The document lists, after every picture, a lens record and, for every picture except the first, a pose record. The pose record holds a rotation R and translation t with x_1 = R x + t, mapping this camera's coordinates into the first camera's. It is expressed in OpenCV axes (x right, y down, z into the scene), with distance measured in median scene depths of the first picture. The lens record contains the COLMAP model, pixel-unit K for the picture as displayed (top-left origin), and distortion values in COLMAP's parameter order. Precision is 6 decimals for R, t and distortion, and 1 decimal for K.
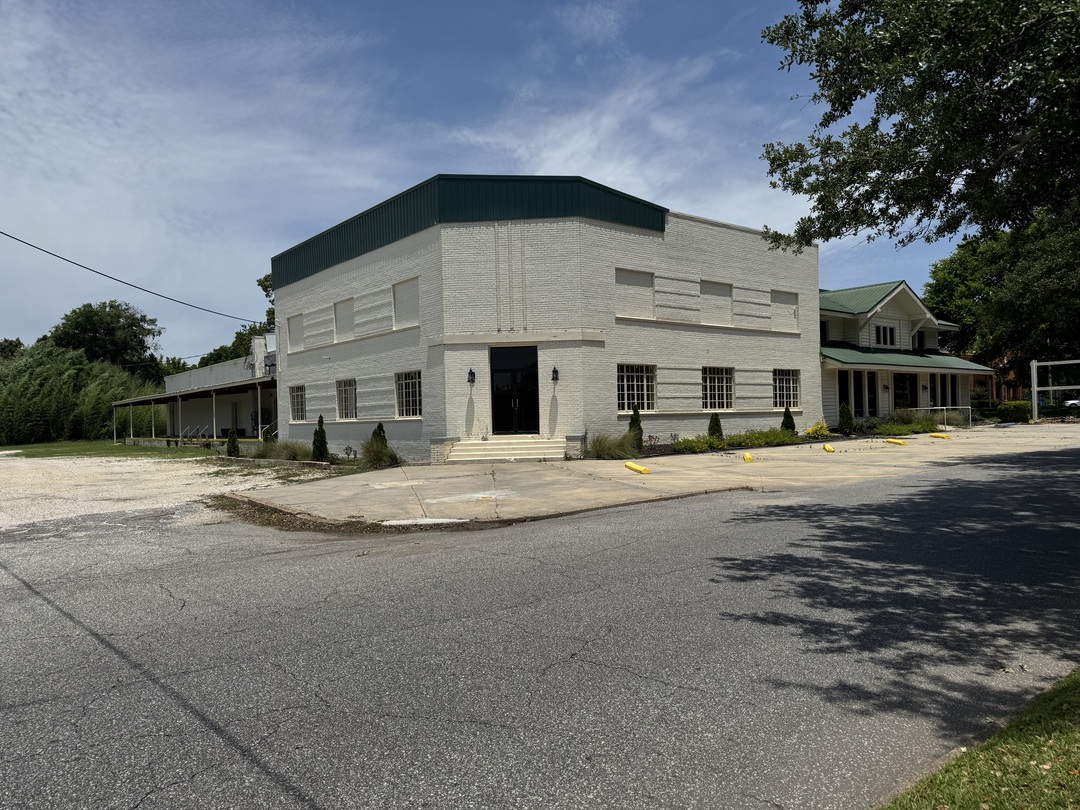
lens RADIAL K [[759.9, 0, 543.2], [0, 759.9, 434.8], [0, 0, 1]] dist [0.001467, -0.002101]
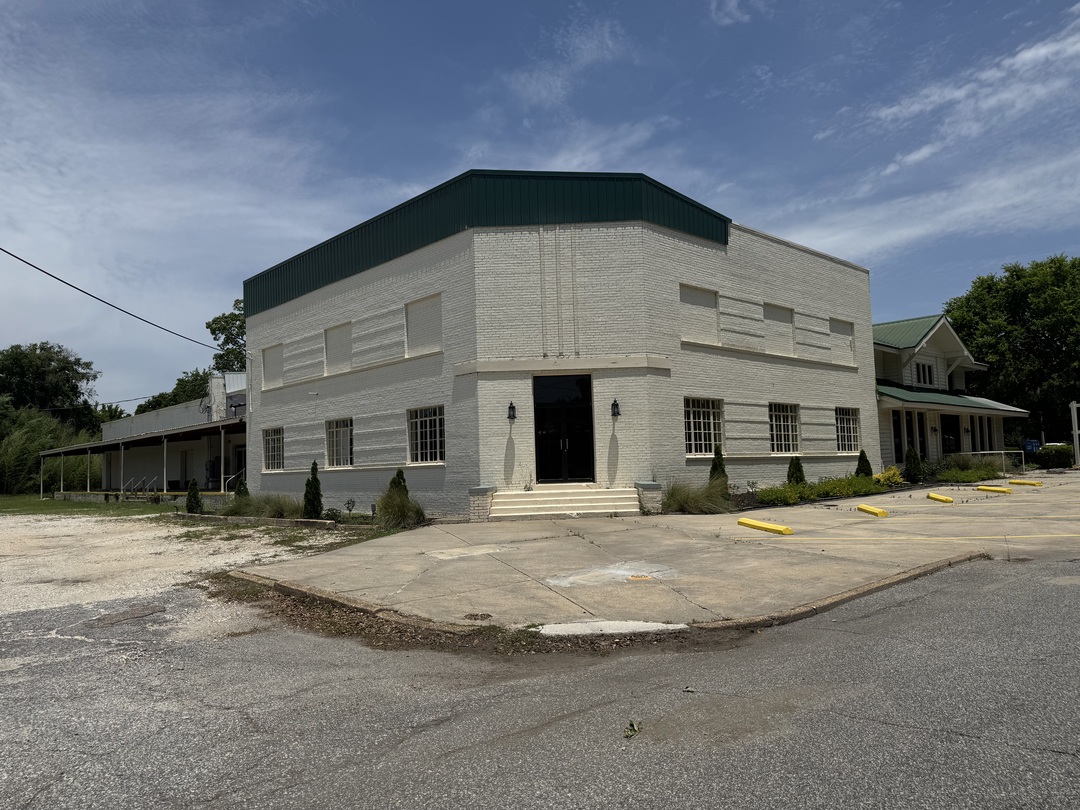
lens RADIAL K [[769.3, 0, 540.0], [0, 769.3, 405.0], [0, 0, 1]] dist [-0.003897, 0.000718]
pose [[0.997999, 0.000642, 0.063227, -0.097222], [0.006066, 0.994365, -0.105840, 0.002840], [-0.062939, 0.106012, 0.992371, 0.154131]]
